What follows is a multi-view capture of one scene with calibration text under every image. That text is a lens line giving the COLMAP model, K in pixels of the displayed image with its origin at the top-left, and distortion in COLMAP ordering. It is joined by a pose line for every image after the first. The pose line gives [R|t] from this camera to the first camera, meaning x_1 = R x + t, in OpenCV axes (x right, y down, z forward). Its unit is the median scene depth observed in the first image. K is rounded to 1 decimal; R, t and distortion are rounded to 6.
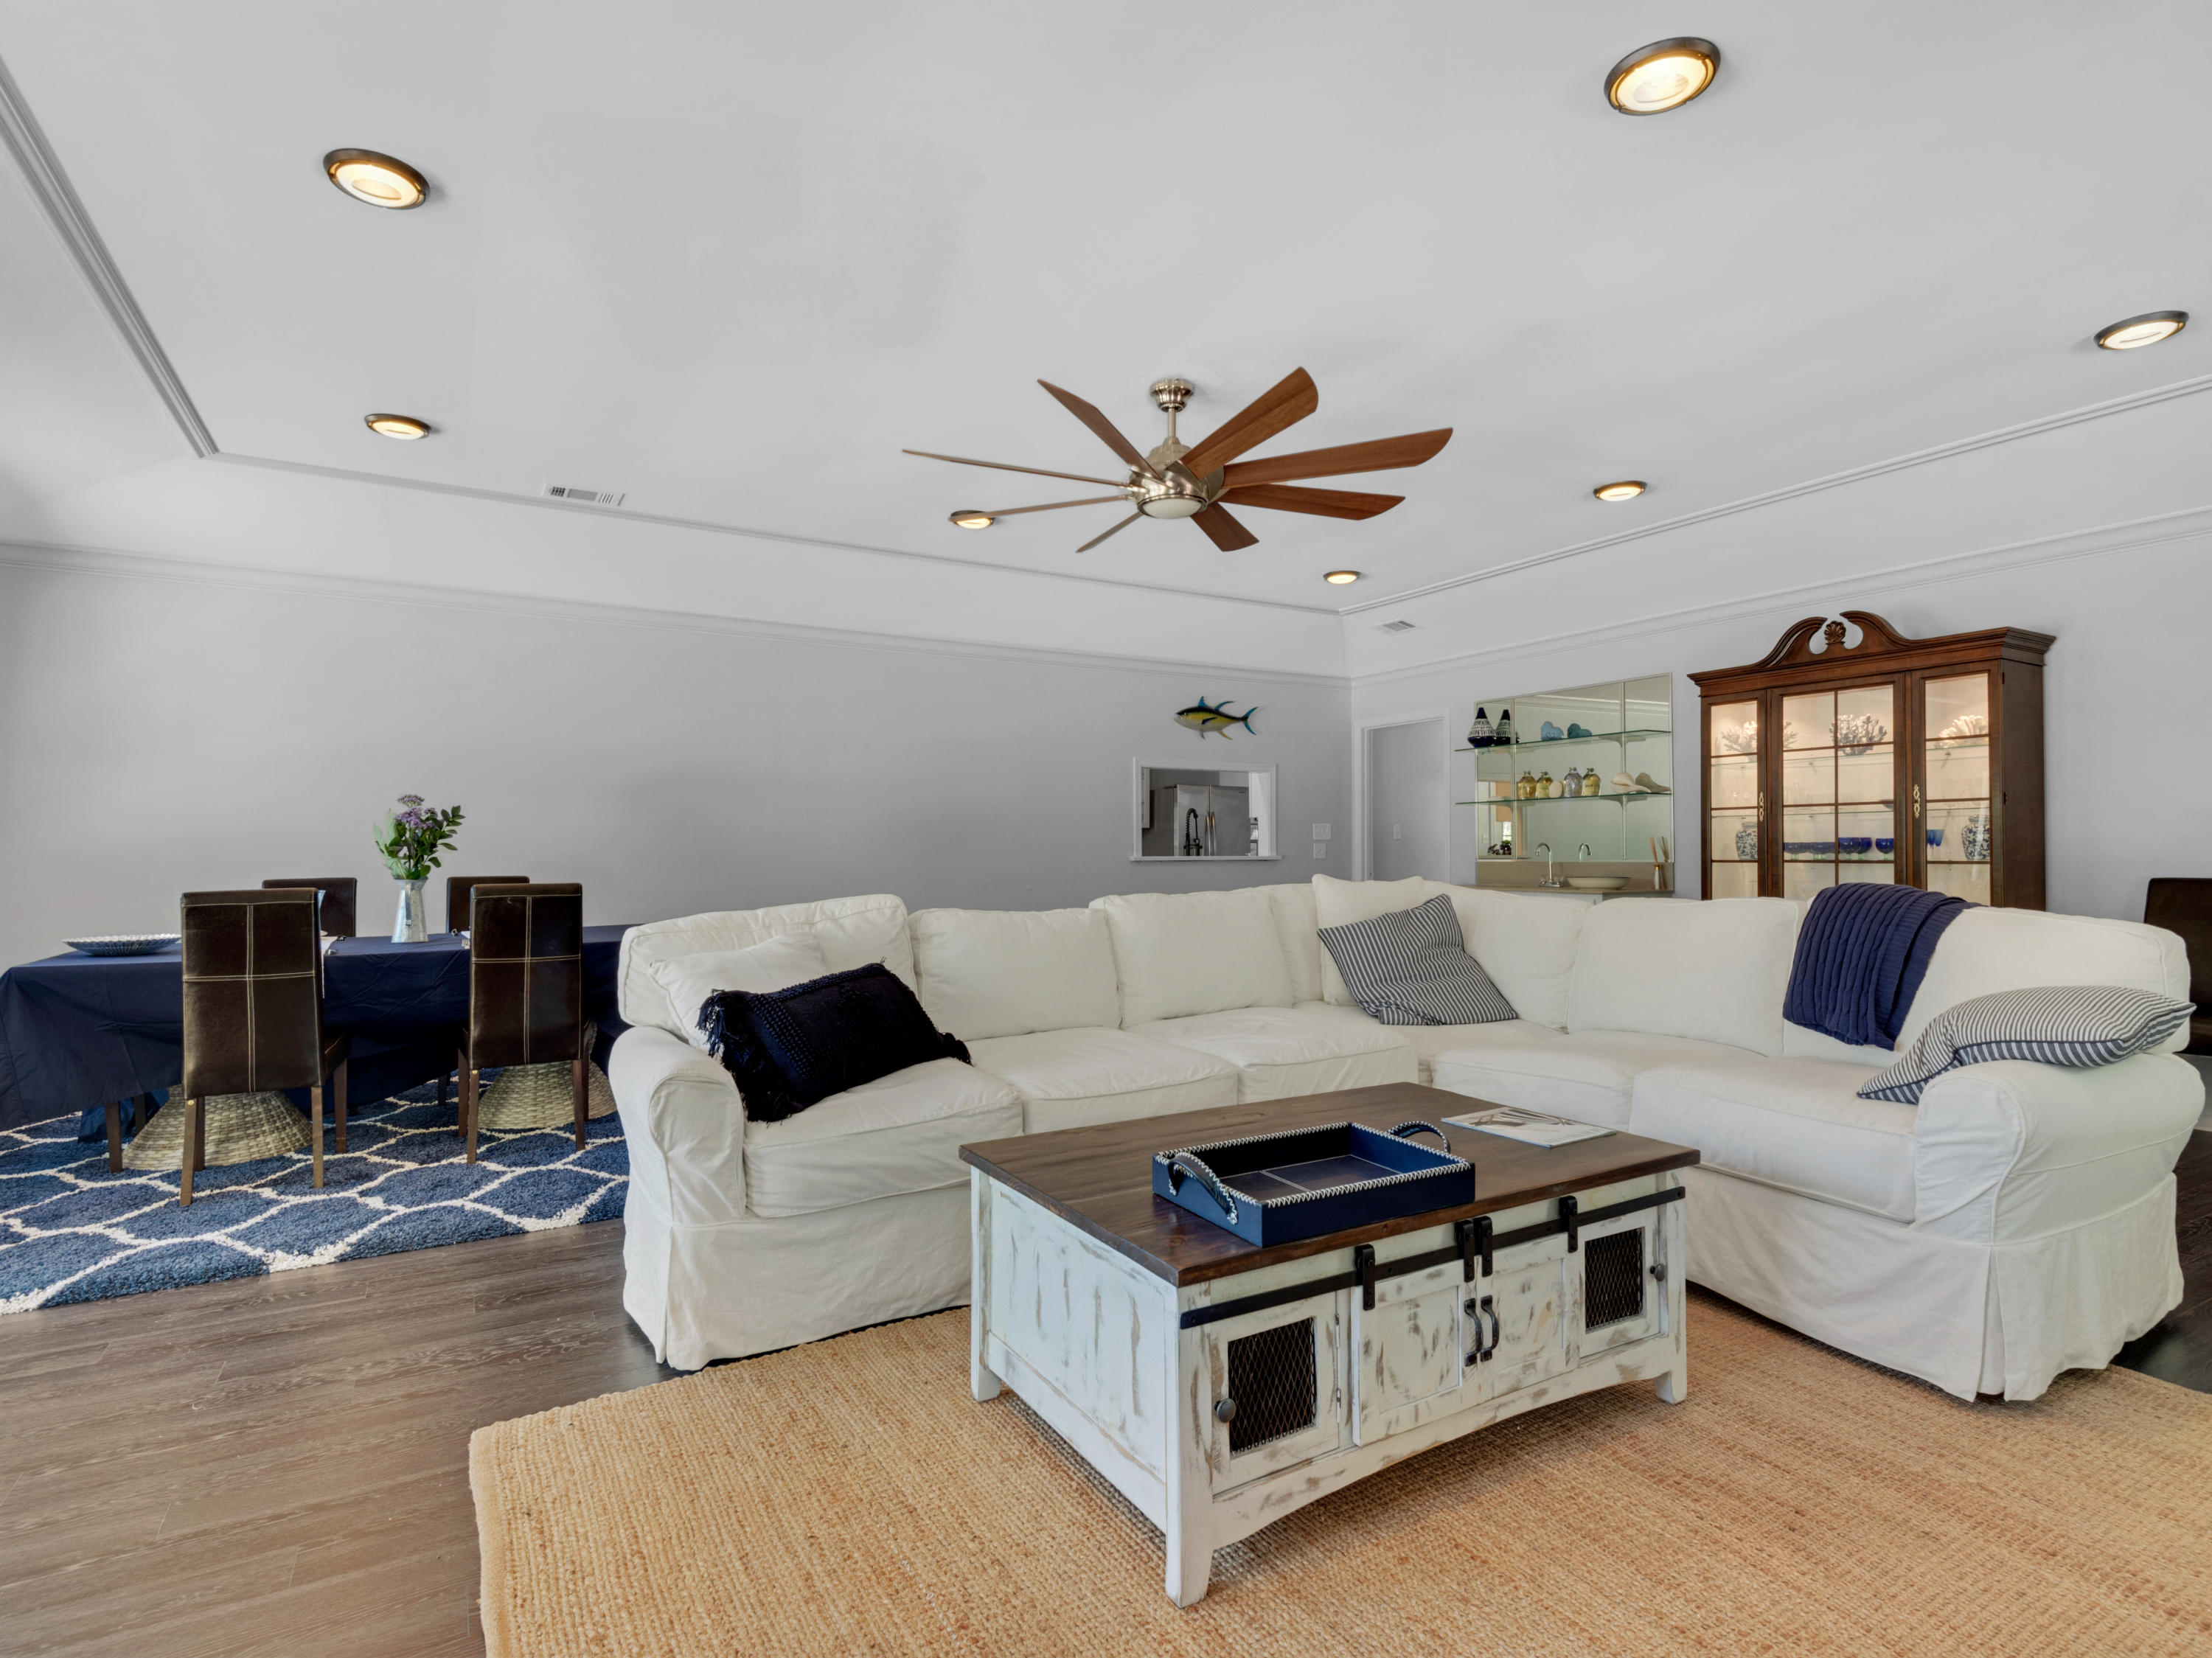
lens RADIAL K [[1143.3, 0, 1103.0], [0, 1143.3, 837.1], [0, 0, 1]] dist [0.090120, -0.045749]
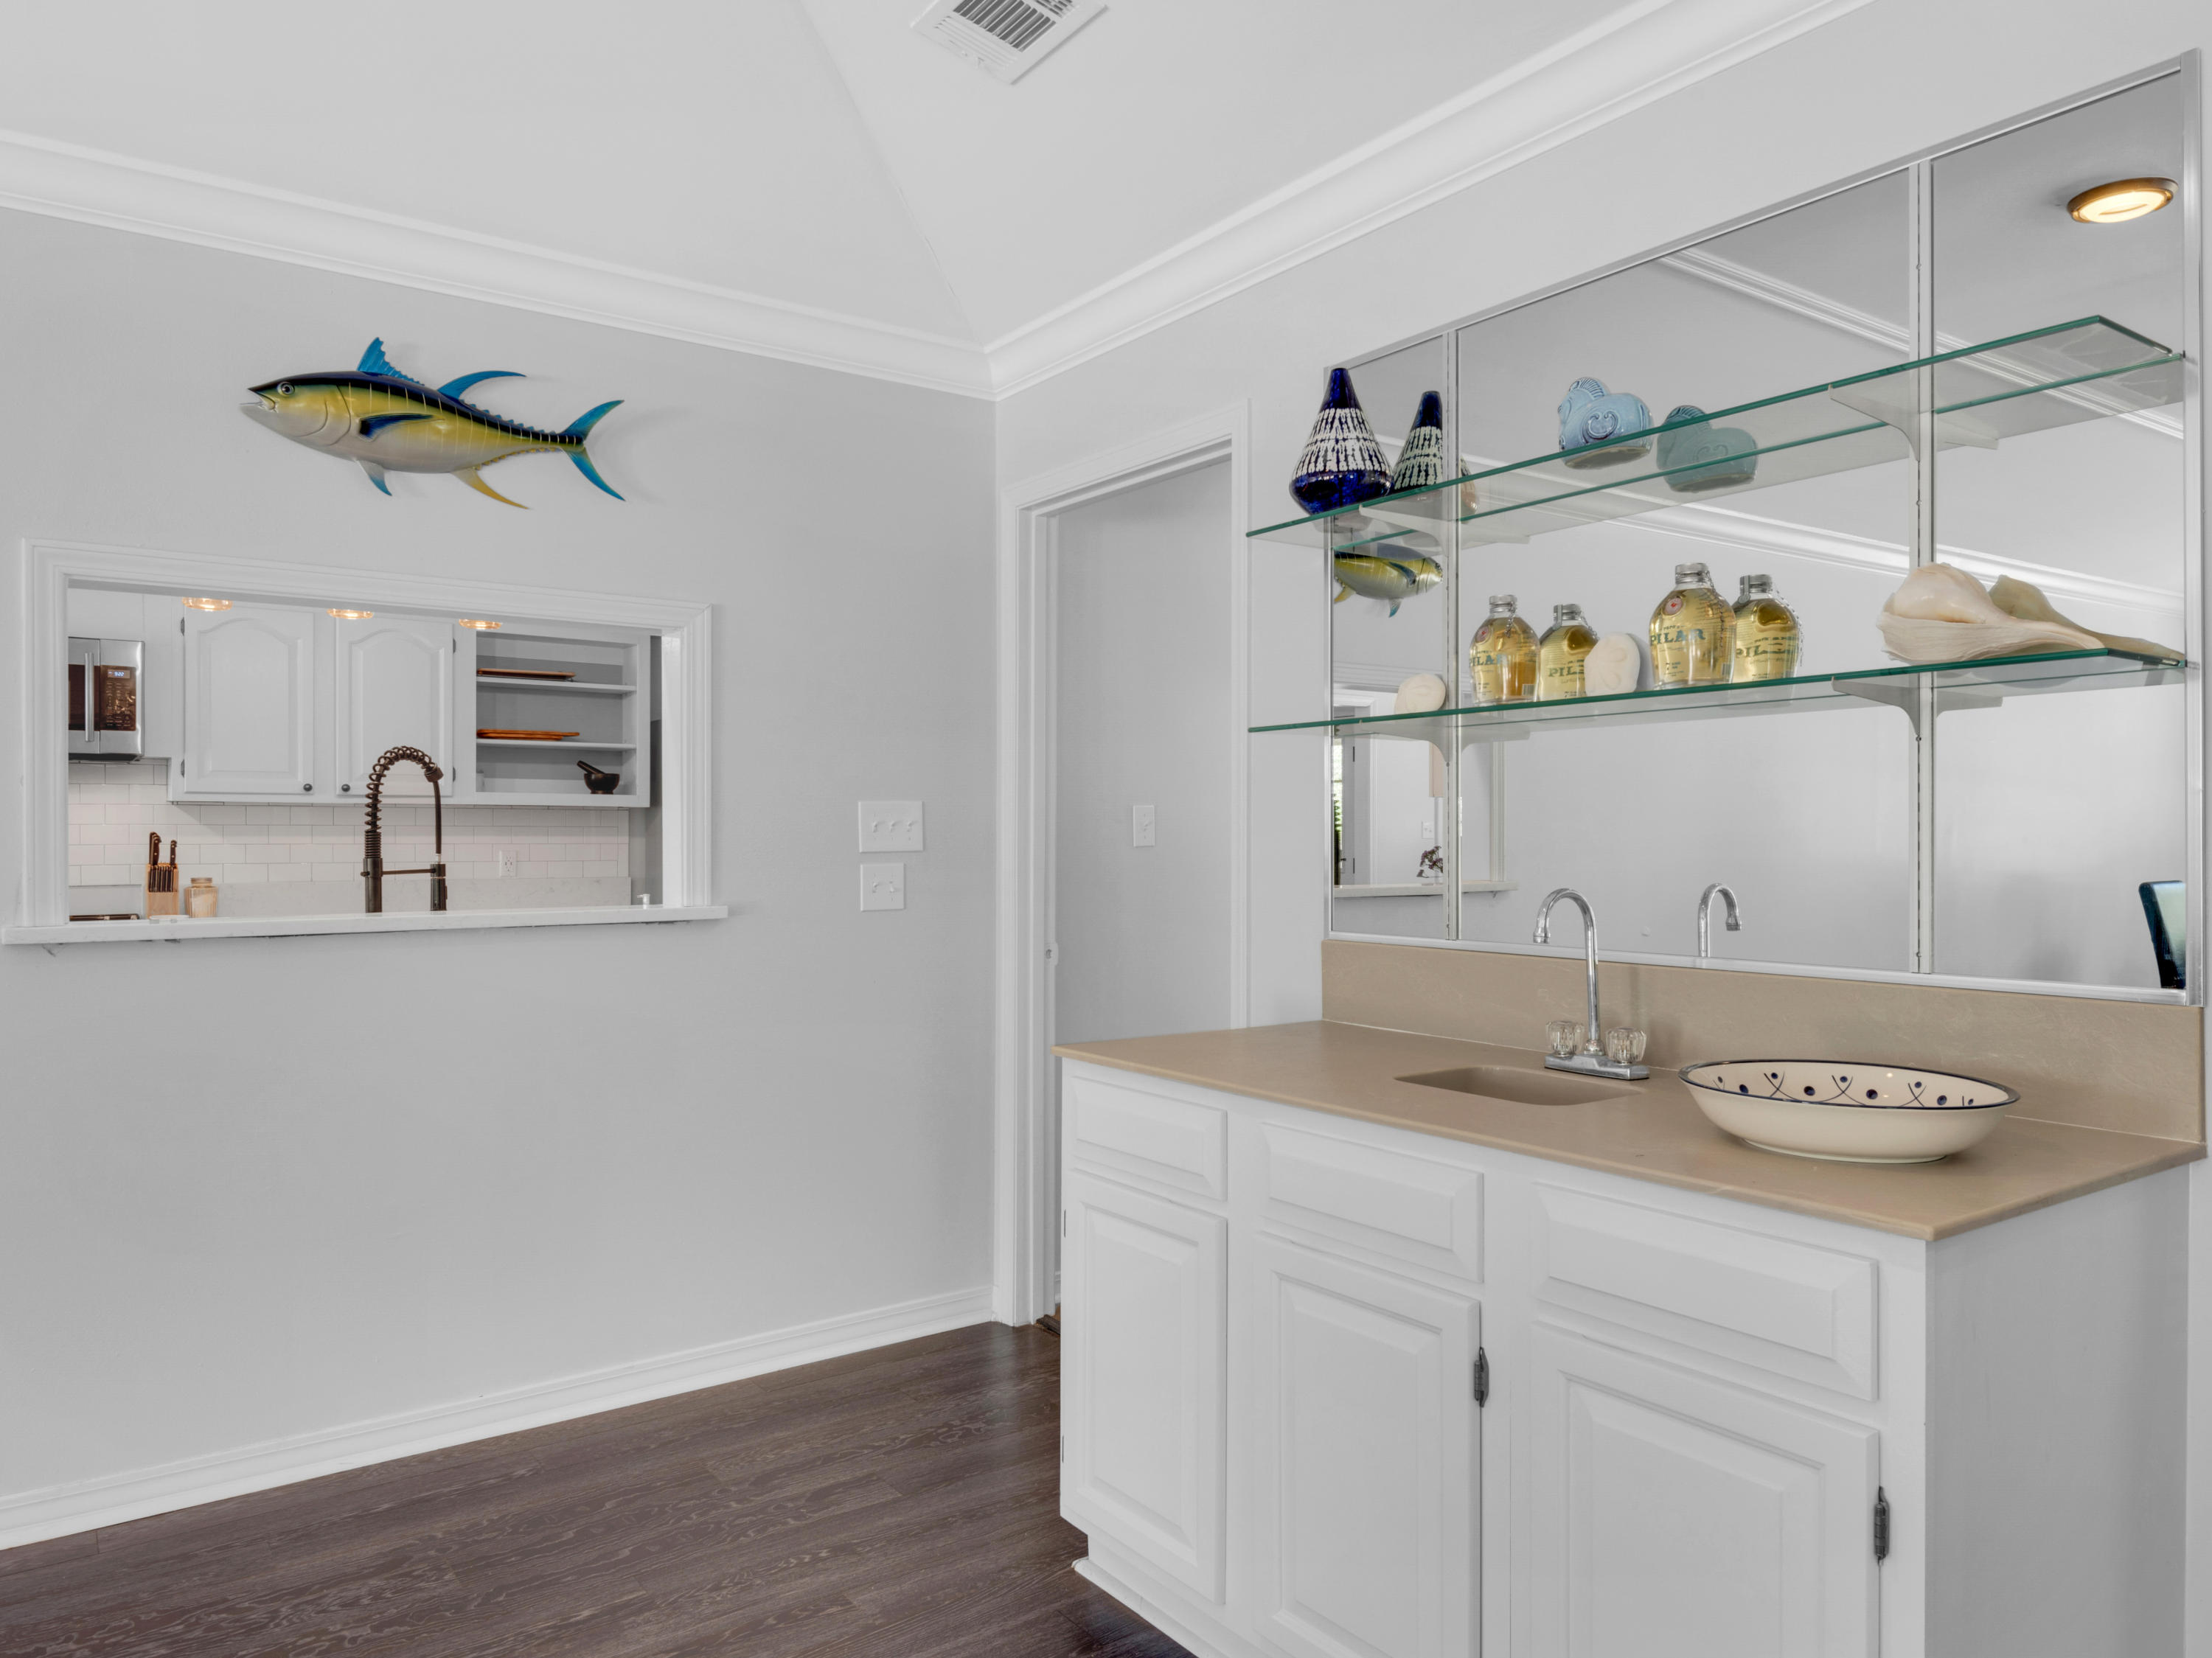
lens RADIAL K [[1493.2, 0, 1106.0], [0, 1493.2, 829.0], [0, 0, 1]] dist [-0.000838, 0.000069]
pose [[0.995777, 0.003654, 0.091733, 0.243966], [-0.004380, 0.999961, 0.007709, -0.008638], [-0.091701, -0.008078, 0.995754, 0.664714]]
